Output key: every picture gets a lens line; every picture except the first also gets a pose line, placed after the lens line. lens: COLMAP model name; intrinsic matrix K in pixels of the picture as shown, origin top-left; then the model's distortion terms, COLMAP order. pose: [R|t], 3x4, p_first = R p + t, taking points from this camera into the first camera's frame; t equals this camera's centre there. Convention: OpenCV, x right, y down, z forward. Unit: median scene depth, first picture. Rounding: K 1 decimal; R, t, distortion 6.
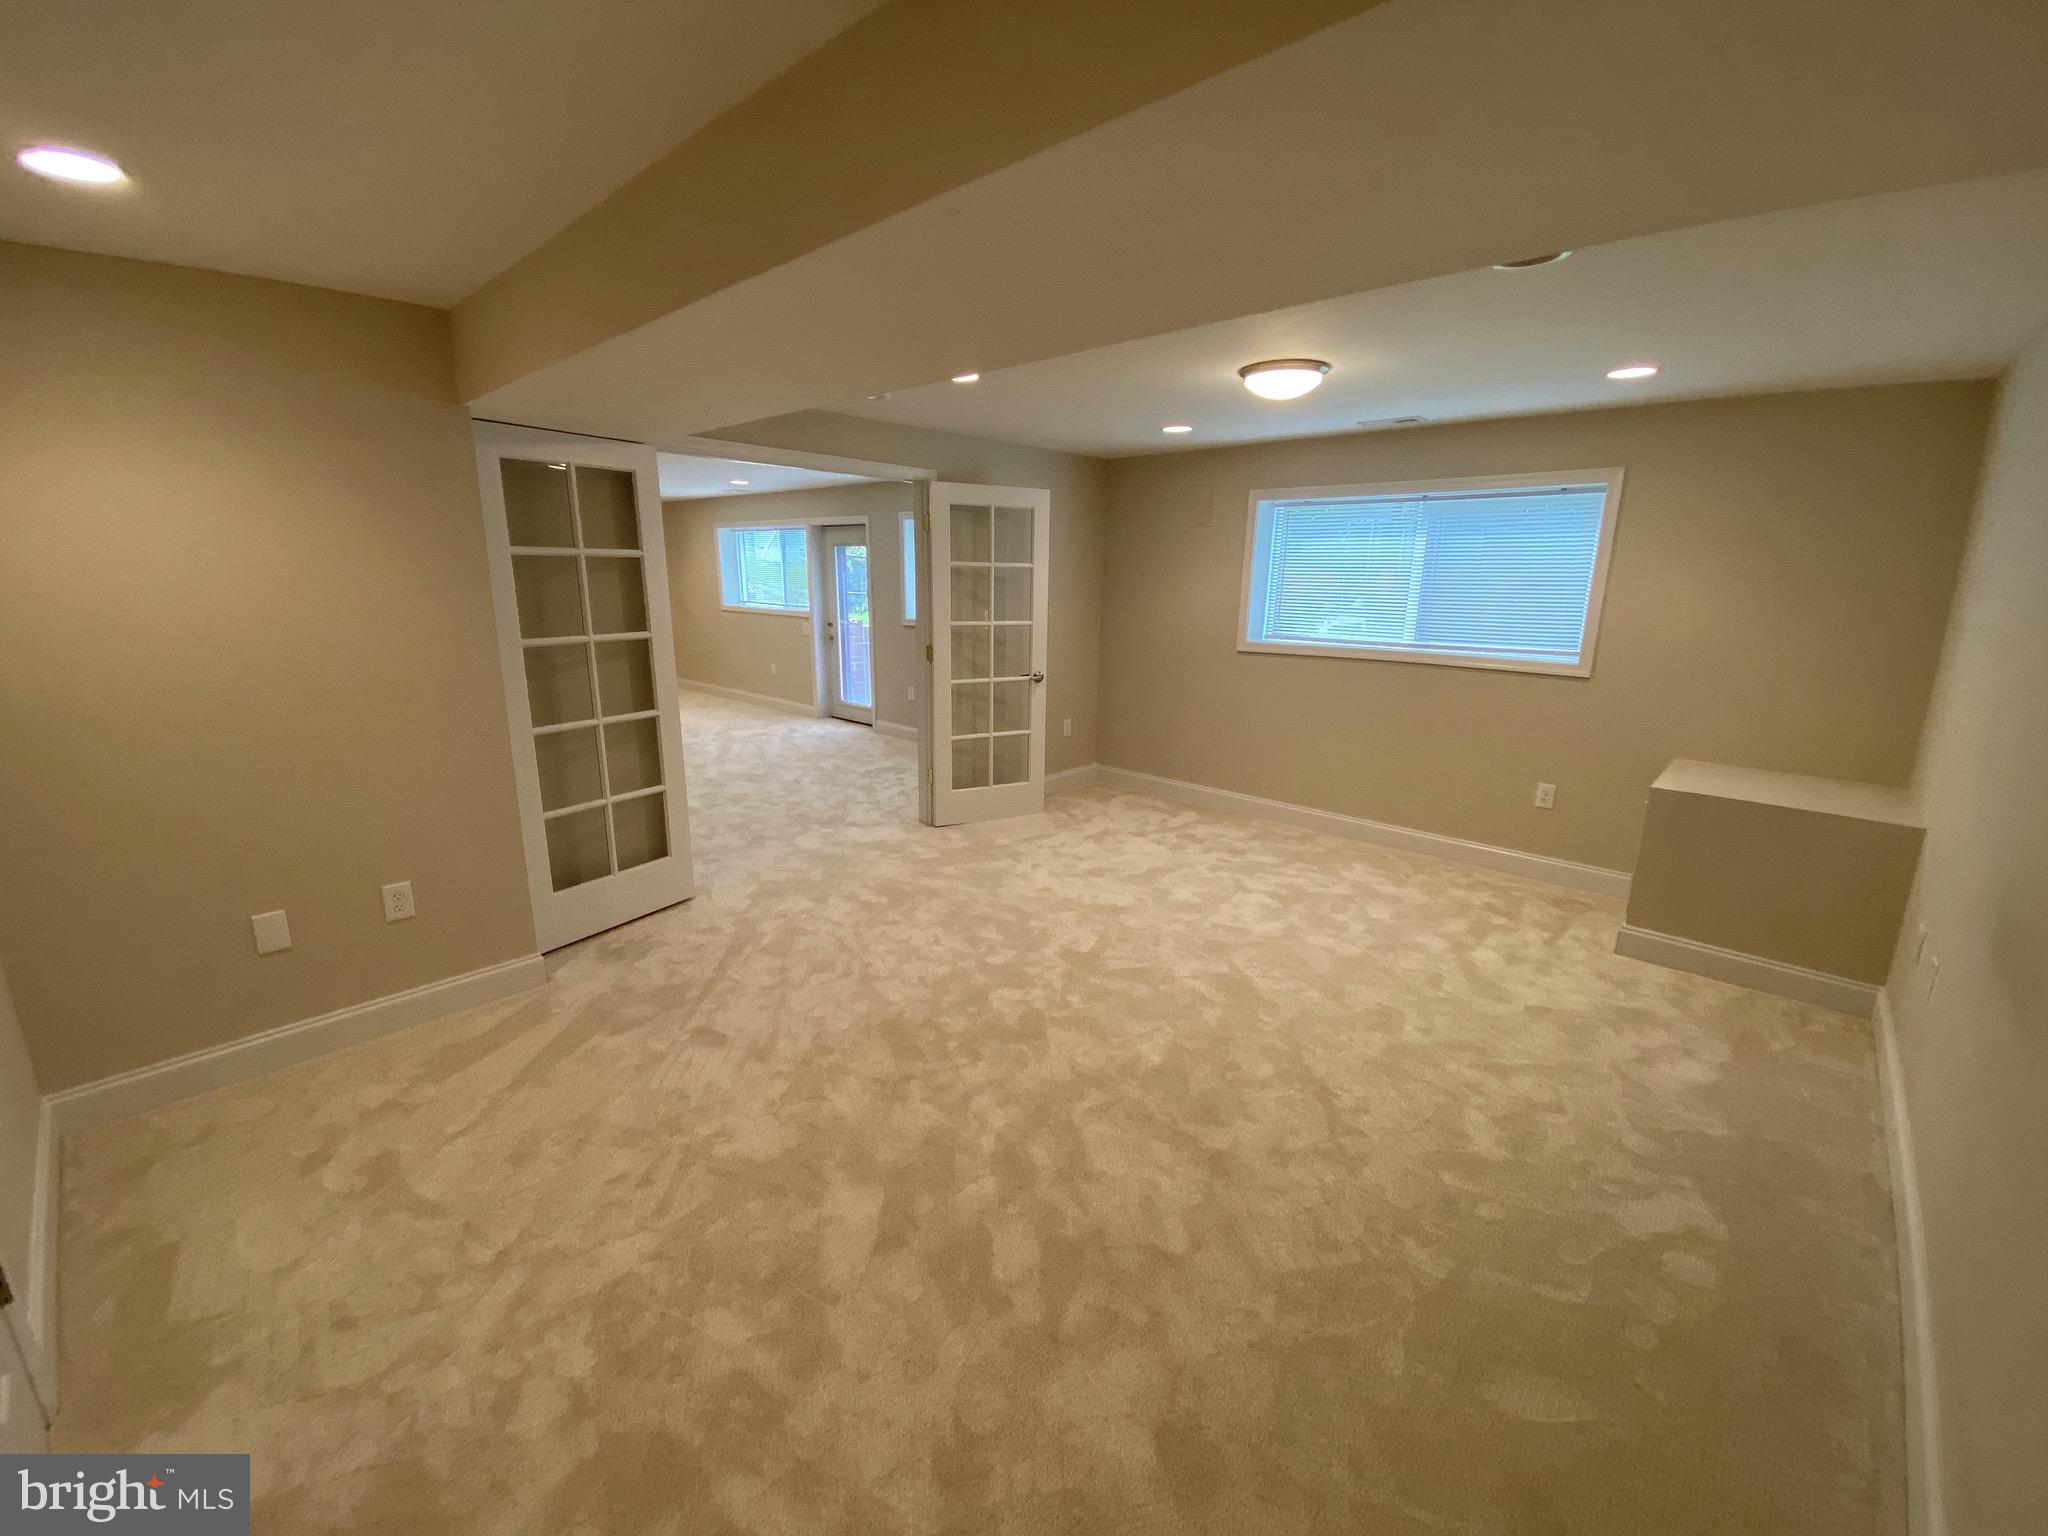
lens RADIAL K [[821.9, 0, 1026.5], [0, 821.9, 764.2], [0, 0, 1]] dist [0.040035, -0.030260]
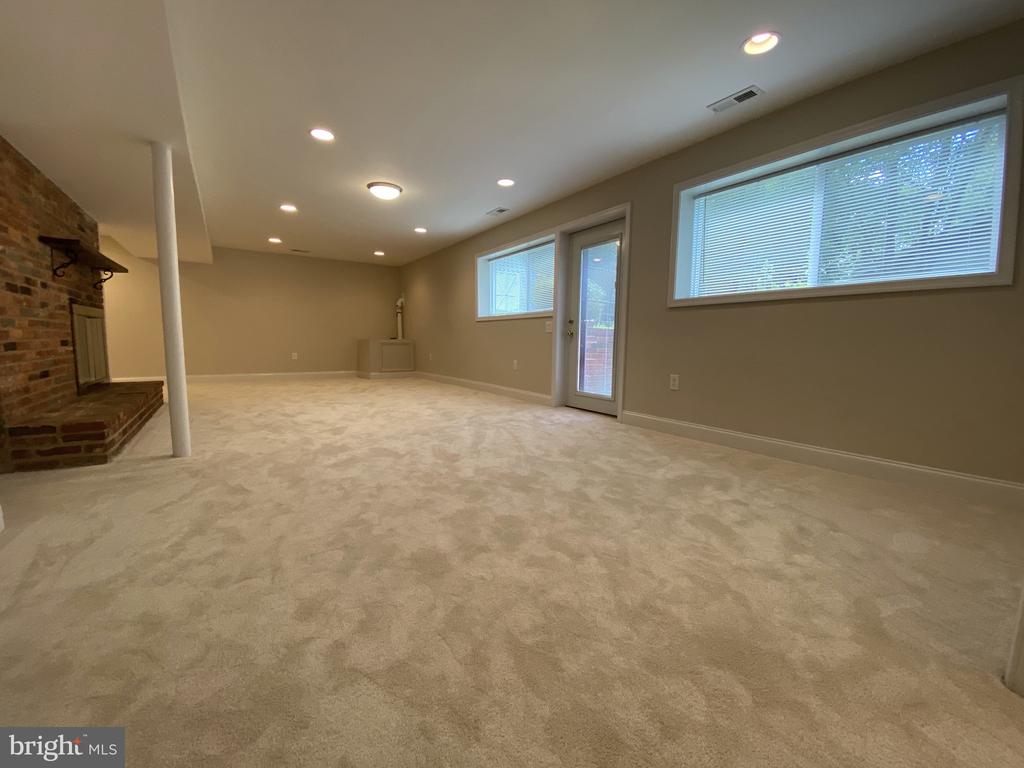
lens RADIAL K [[411.0, 0, 513.2], [0, 411.0, 382.1], [0, 0, 1]] dist [0.040035, -0.030260]
pose [[0.973081, 0.016648, -0.229862, -0.189609], [-0.044513, 0.992183, -0.116579, -0.022396], [0.226125, 0.123673, 0.966216, 0.470447]]
